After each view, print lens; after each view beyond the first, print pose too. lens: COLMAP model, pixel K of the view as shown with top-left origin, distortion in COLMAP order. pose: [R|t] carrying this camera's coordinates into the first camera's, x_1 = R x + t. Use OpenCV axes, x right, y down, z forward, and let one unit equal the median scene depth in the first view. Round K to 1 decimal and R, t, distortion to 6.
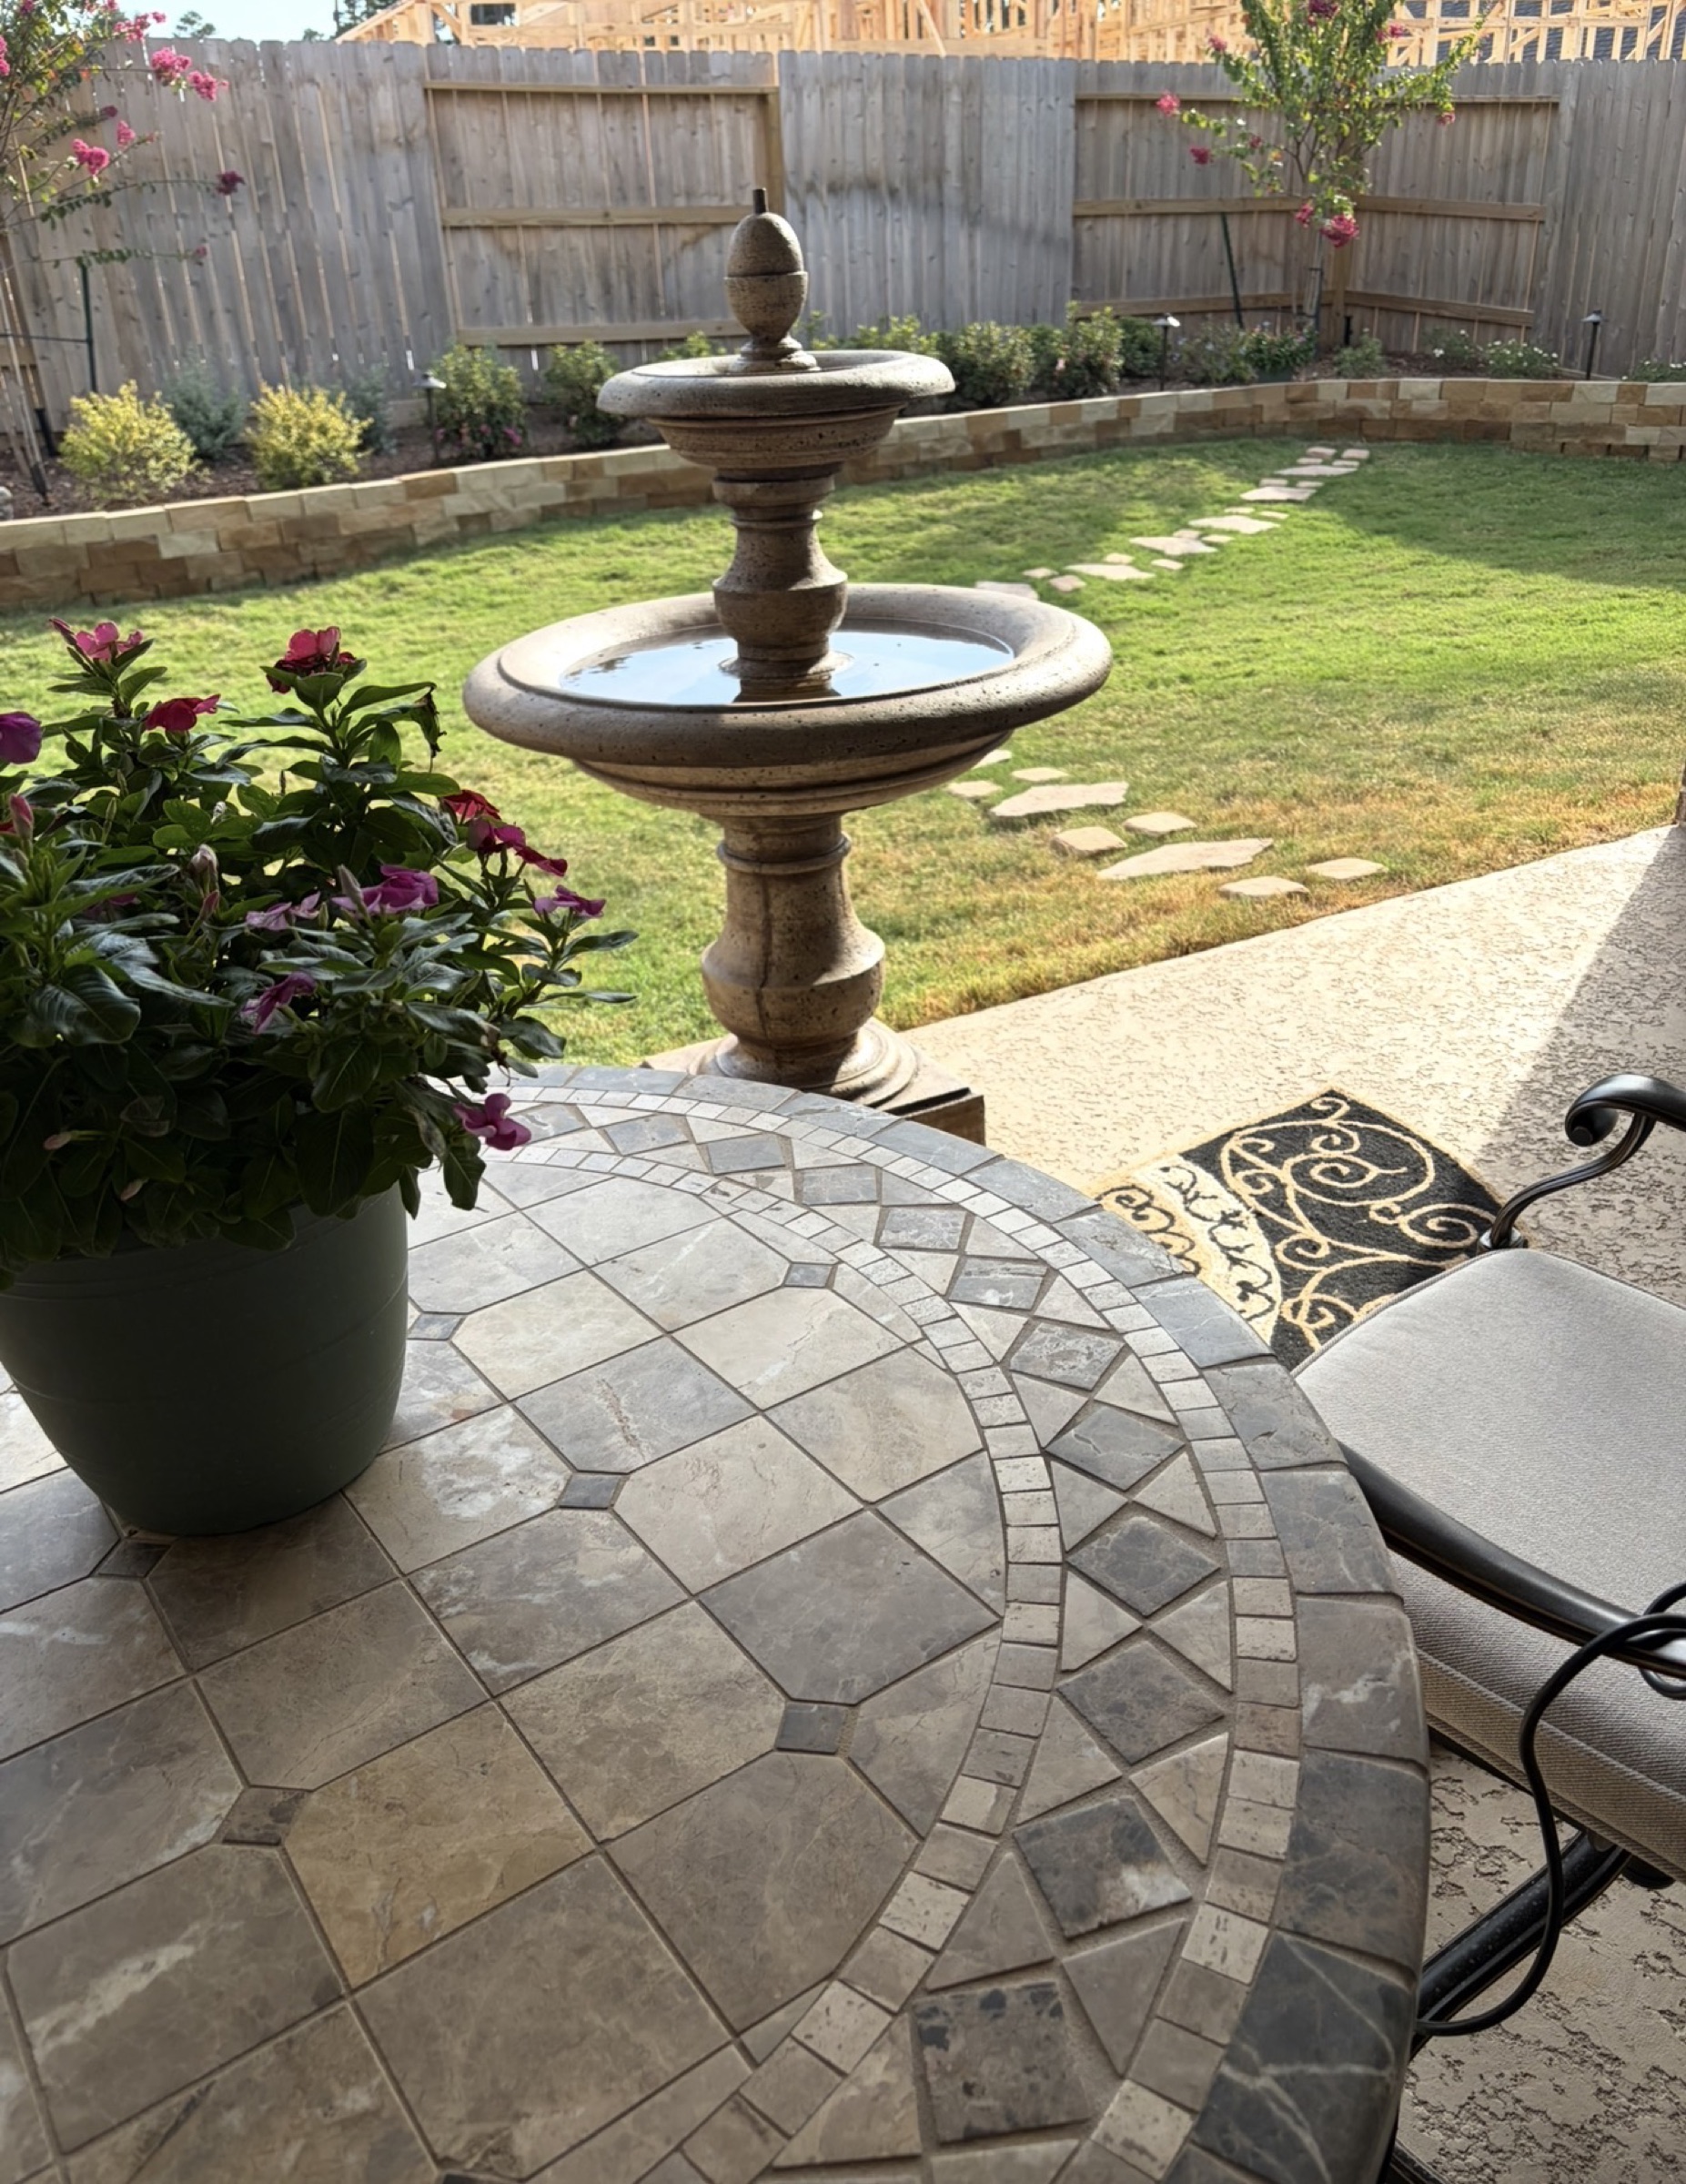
lens RADIAL K [[1701.5, 0, 849.3], [0, 1701.5, 1104.9], [0, 0, 1]] dist [0.045016, -0.044252]
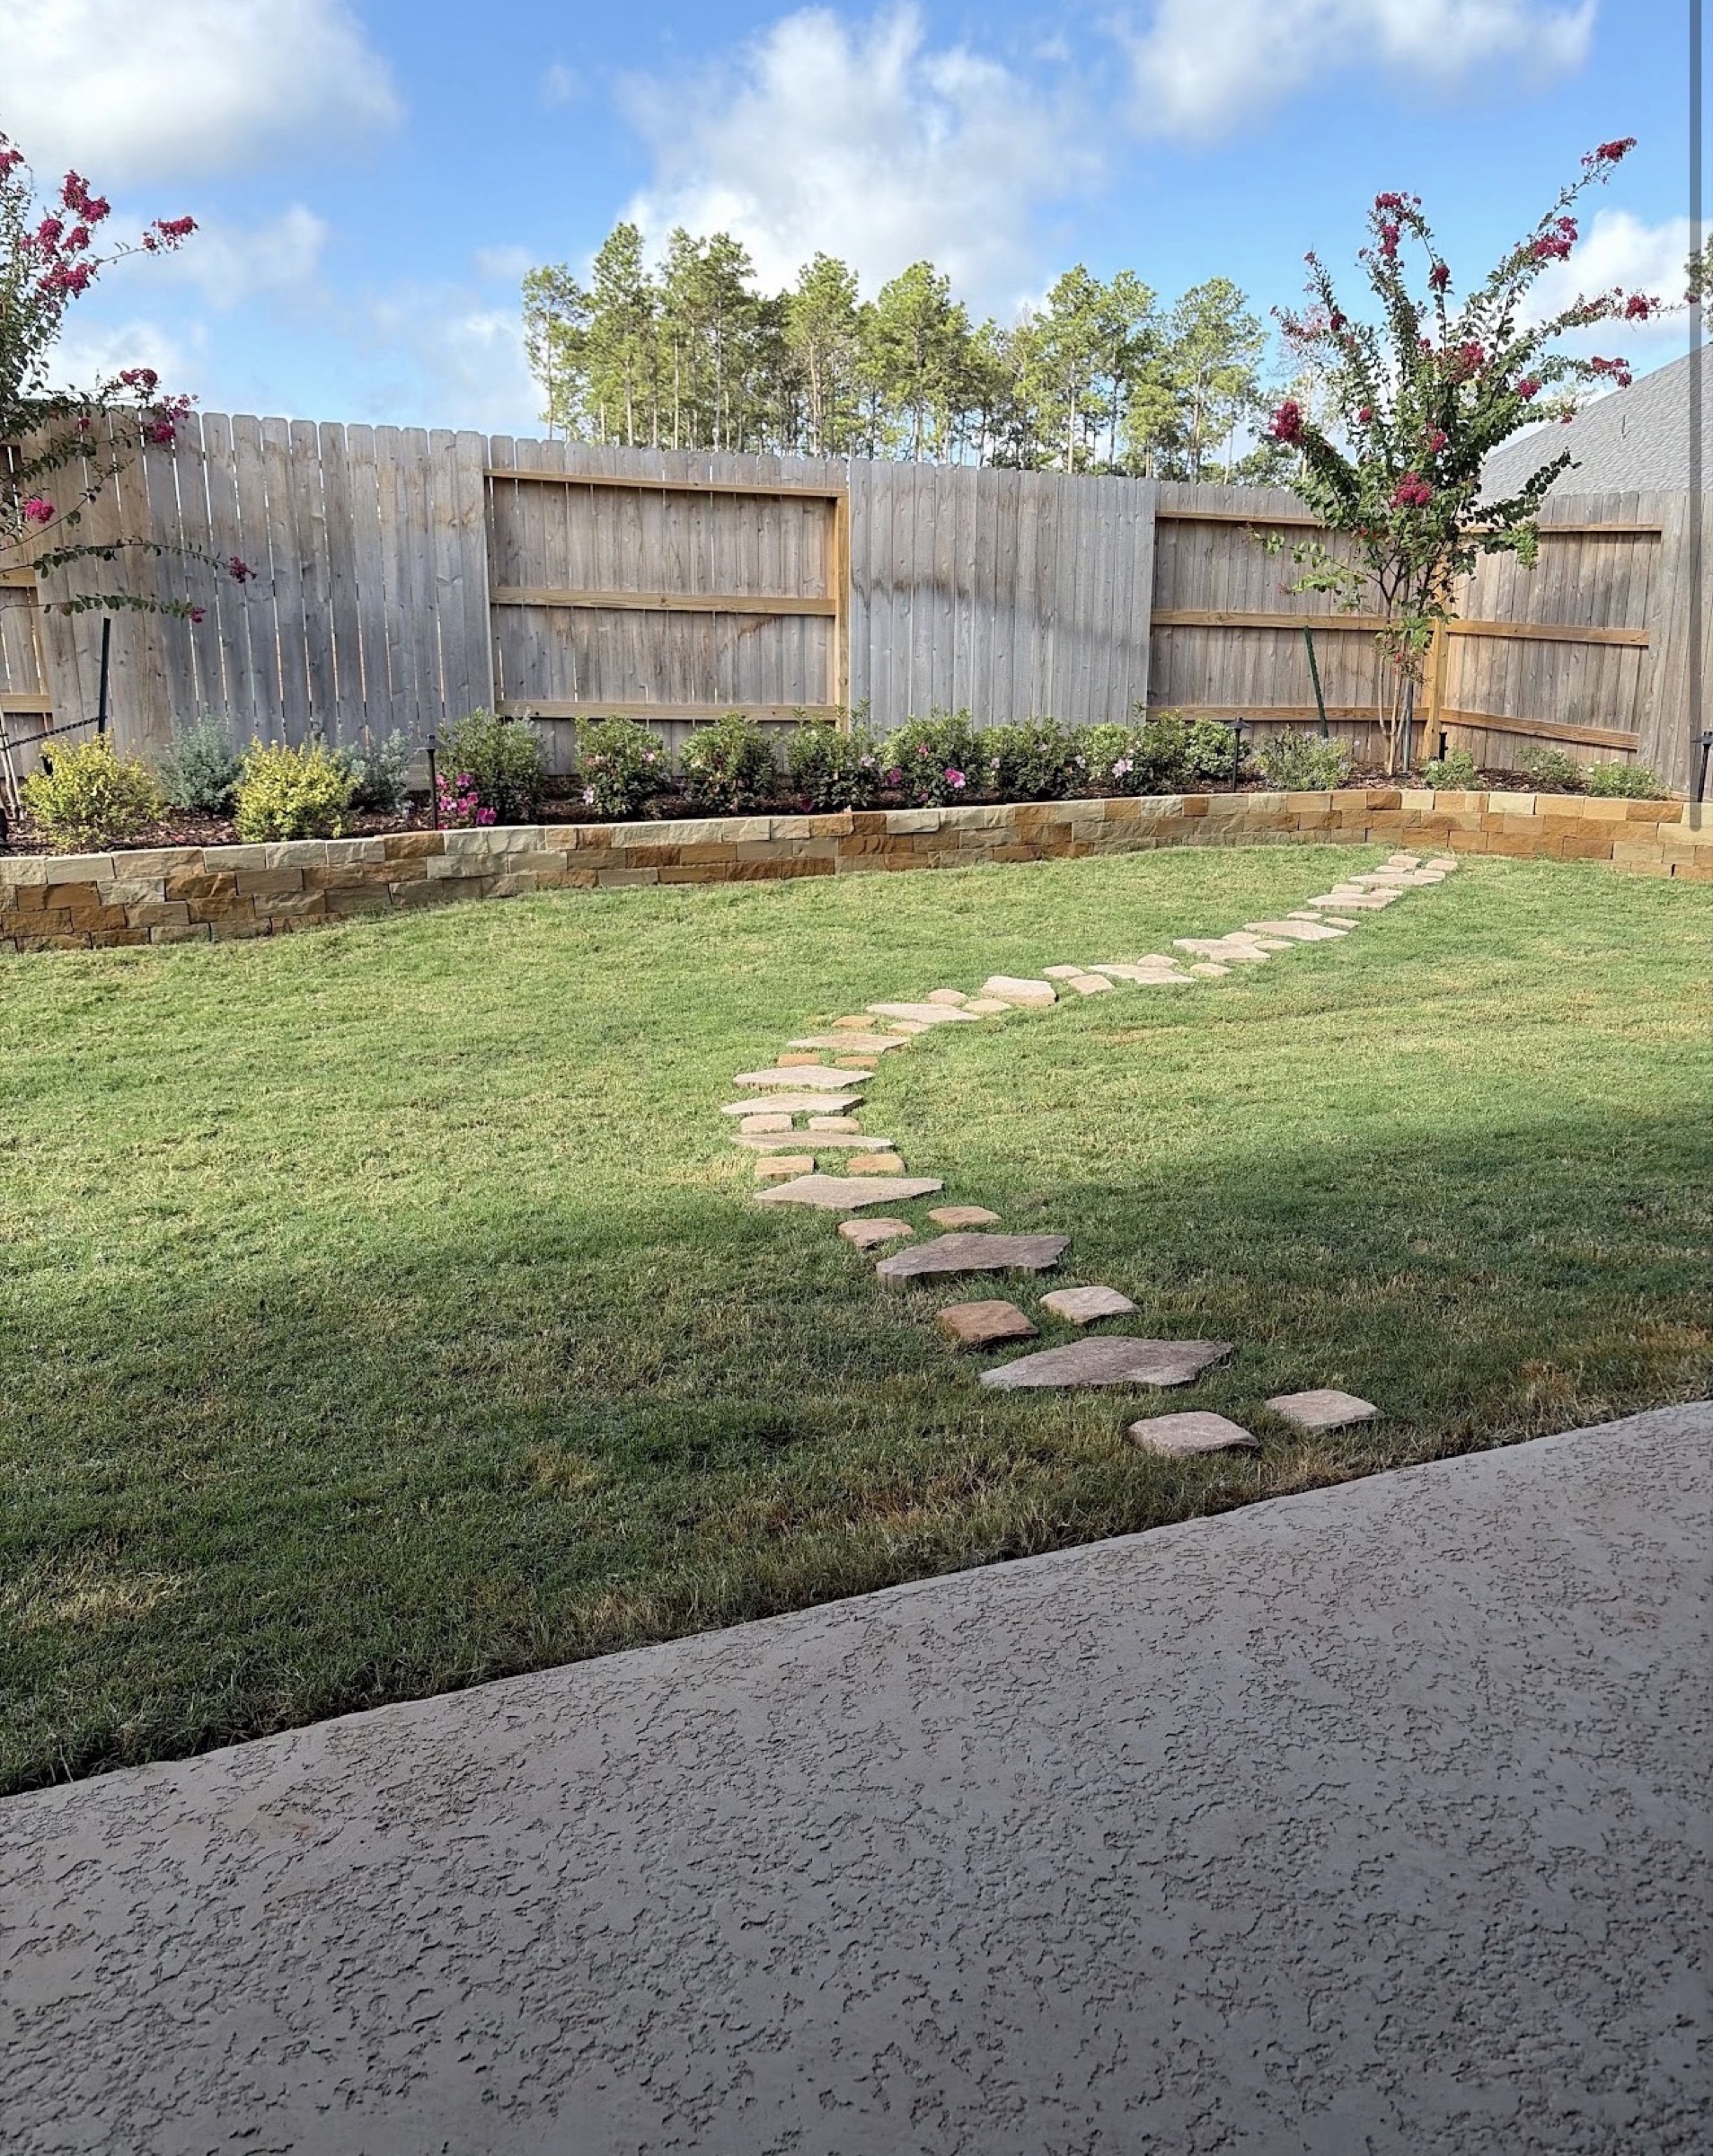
lens RADIAL K [[1709.8, 0, 845.4], [0, 1709.8, 1089.6], [0, 0, 1]] dist [0.042602, -0.038203]
pose [[0.995272, 0.058540, -0.077508, 0.060804], [-0.074319, 0.972749, -0.219625, -0.039918], [0.062539, 0.224347, 0.972501, 0.121563]]
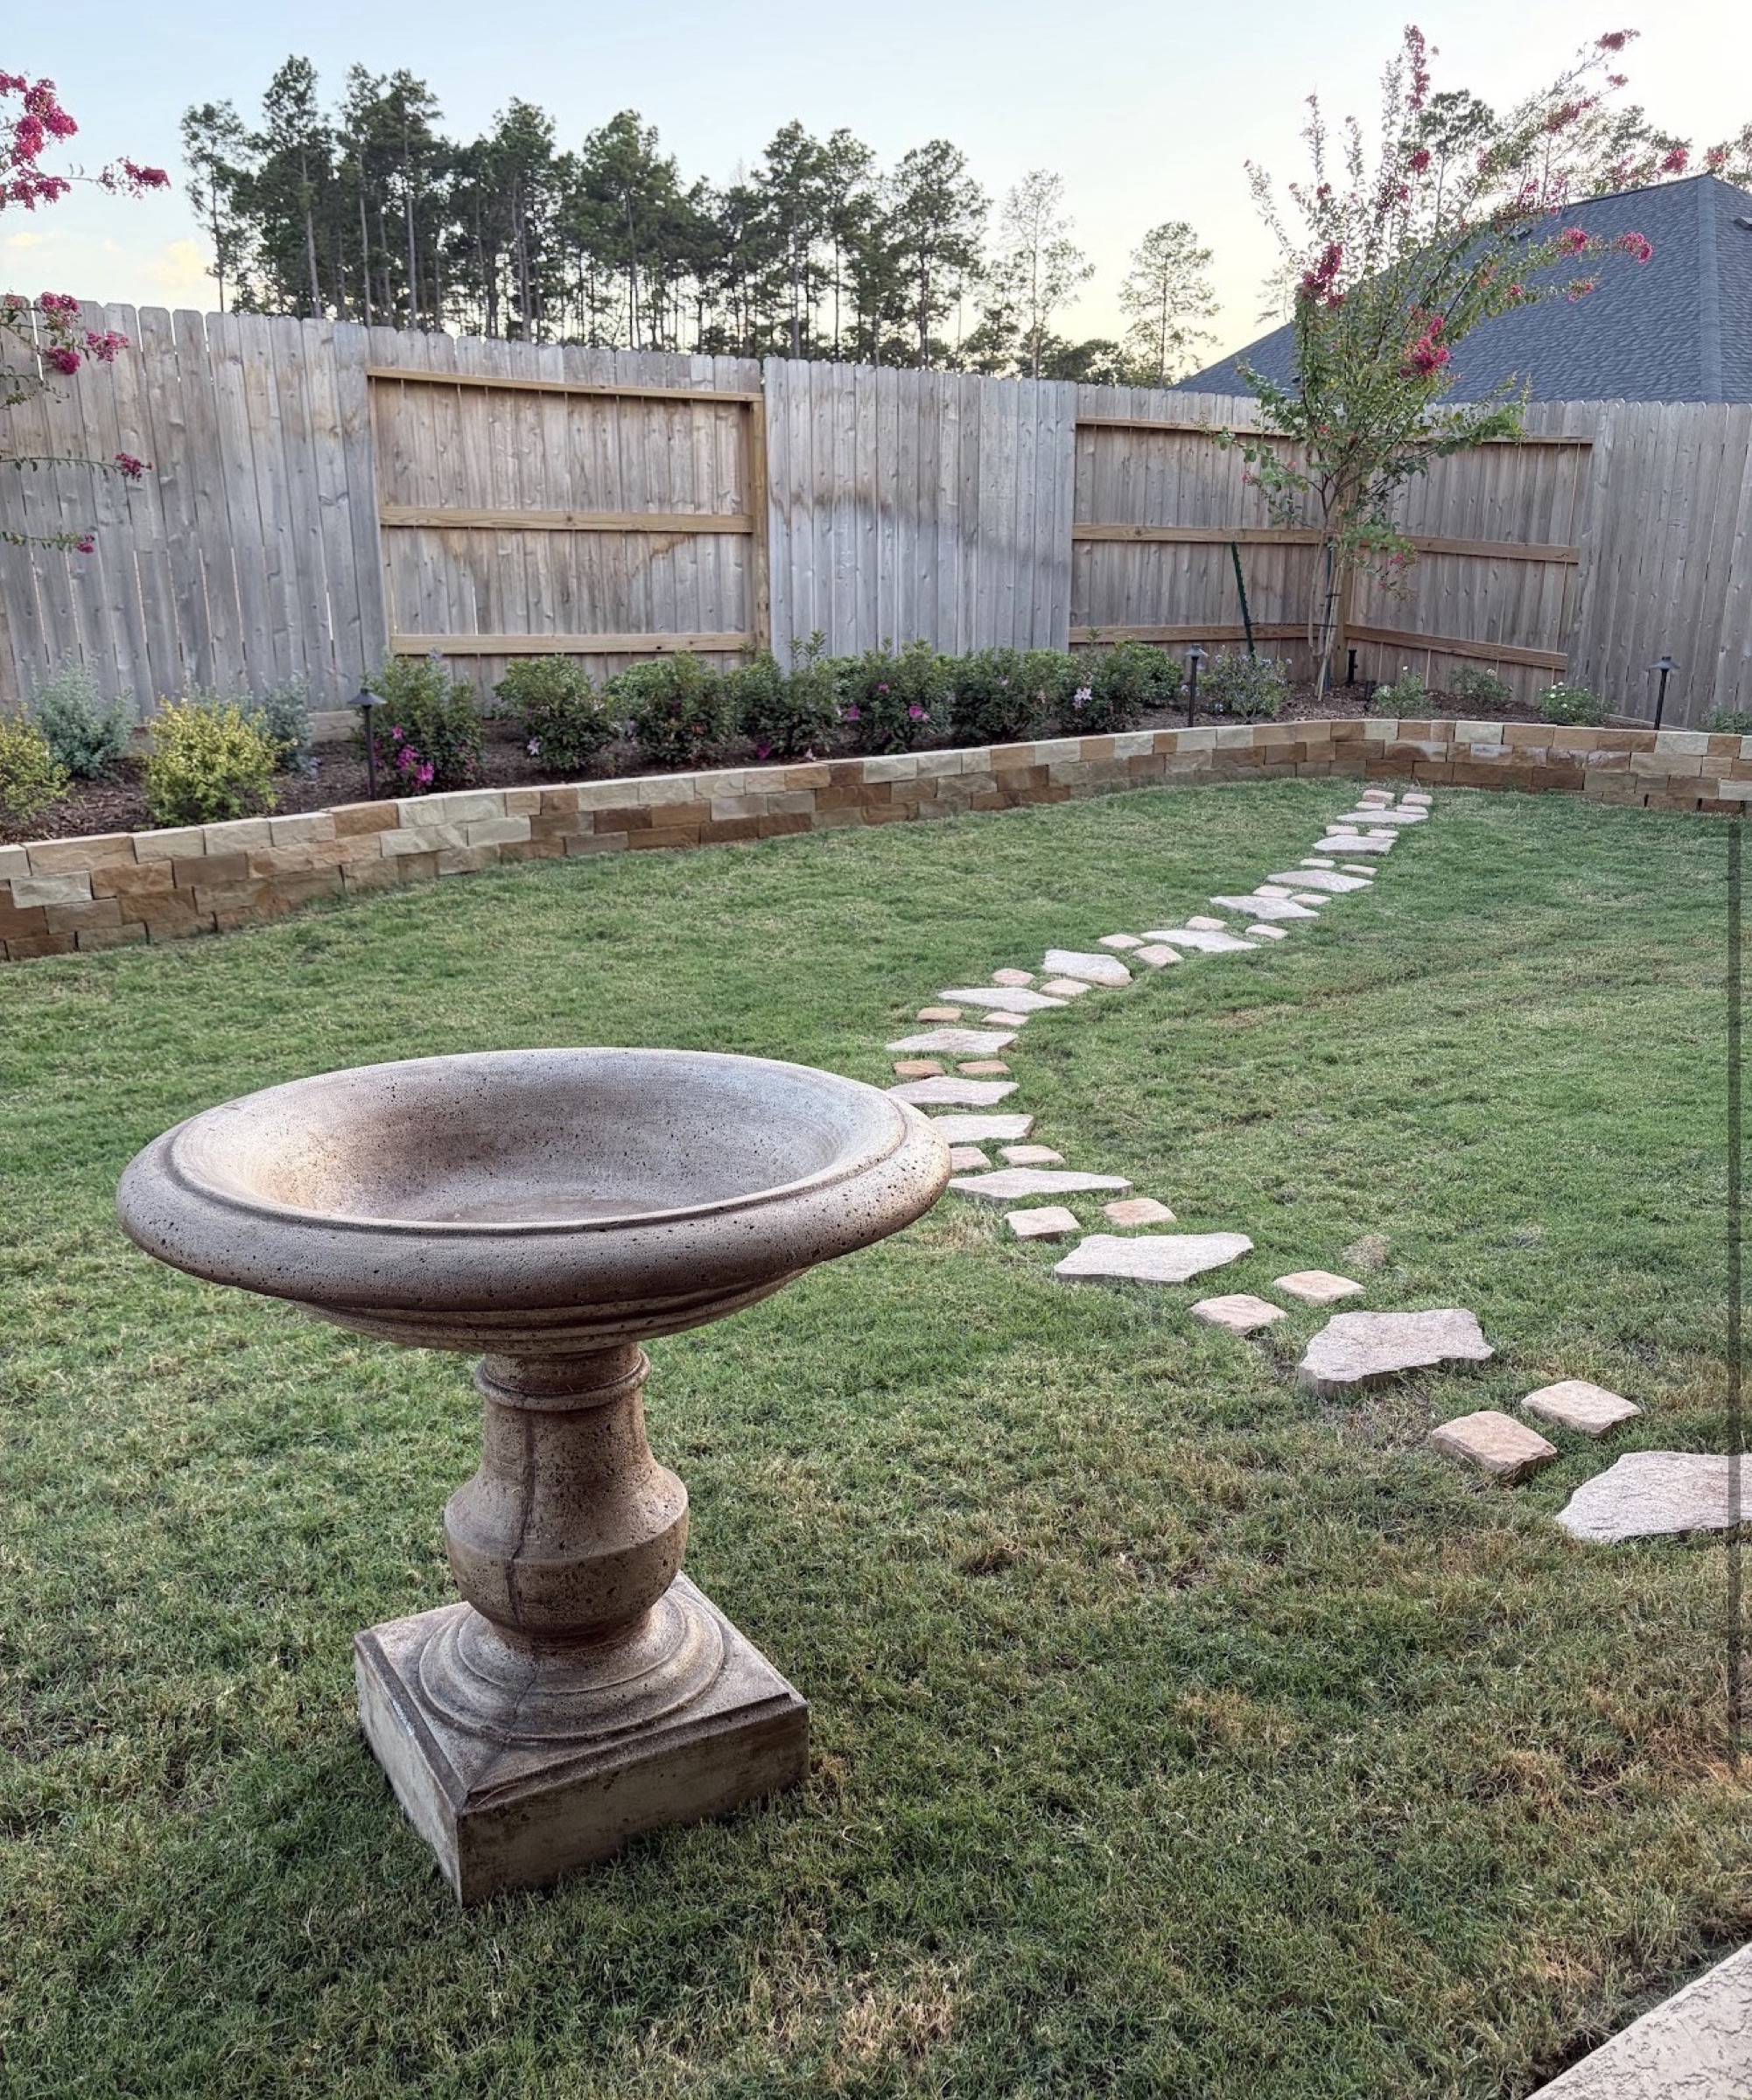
lens RADIAL K [[1772.2, 0, 867.3], [0, 1772.2, 1104.8], [0, 0, 1]] dist [0.024284, 0.002892]
pose [[0.996596, 0.009477, 0.081898, -0.067261], [0.004341, 0.985960, -0.166923, -0.077234], [-0.082330, 0.166710, 0.982563, 0.157527]]
